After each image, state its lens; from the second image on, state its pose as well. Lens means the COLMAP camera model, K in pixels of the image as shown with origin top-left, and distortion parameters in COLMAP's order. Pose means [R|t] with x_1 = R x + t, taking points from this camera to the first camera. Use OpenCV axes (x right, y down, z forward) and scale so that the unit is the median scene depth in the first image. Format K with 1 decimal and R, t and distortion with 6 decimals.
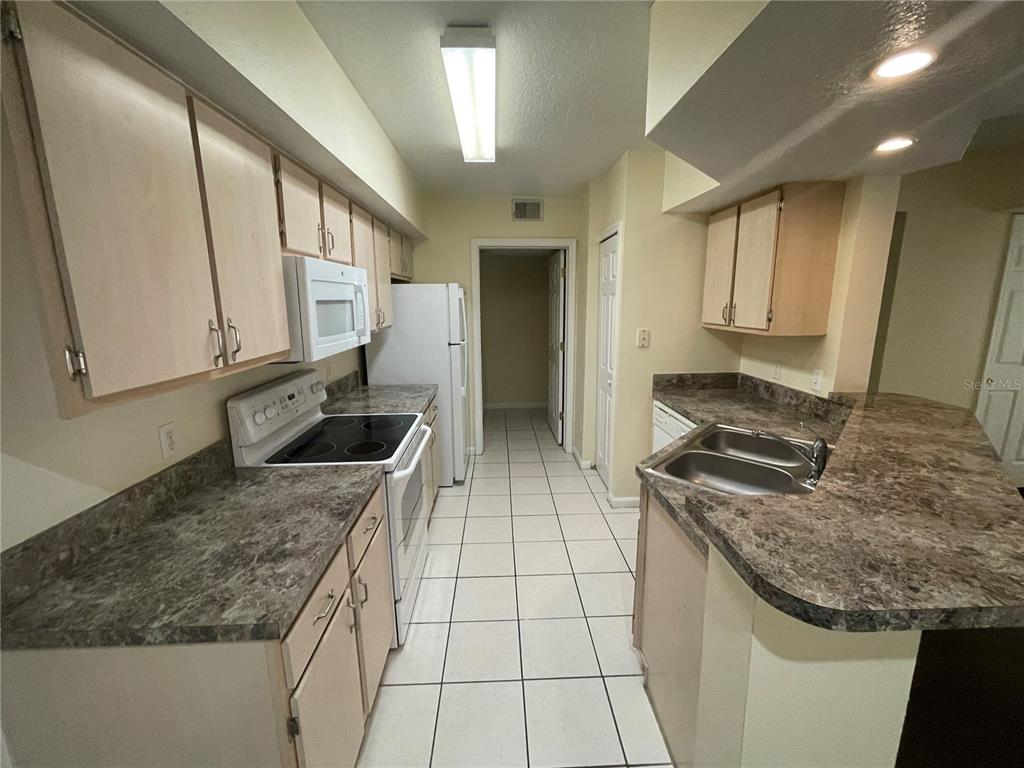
lens RADIAL K [[422.7, 0, 514.1], [0, 422.7, 377.5], [0, 0, 1]] dist [0.009906, -0.000055]
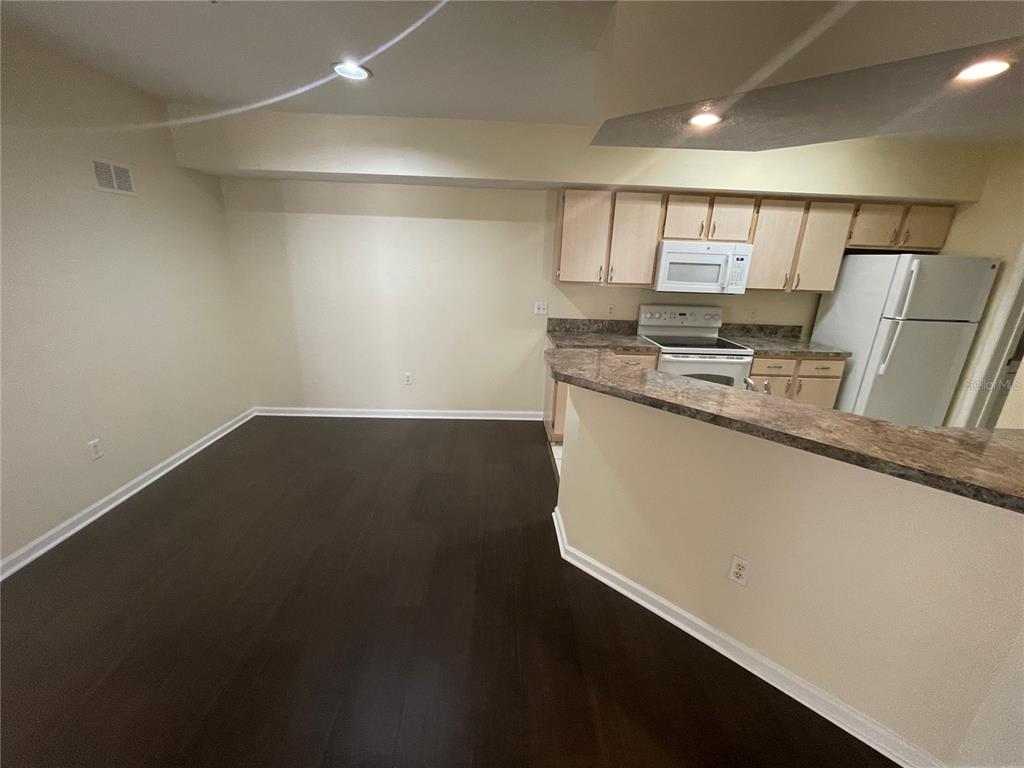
lens RADIAL K [[422.7, 0, 514.1], [0, 422.7, 377.5], [0, 0, 1]] dist [0.009906, -0.000055]
pose [[-0.006661, 0.284422, -0.958676, 1.246869], [-0.222333, 0.934280, 0.278729, -0.047736], [0.974948, 0.215002, 0.057013, 0.195194]]
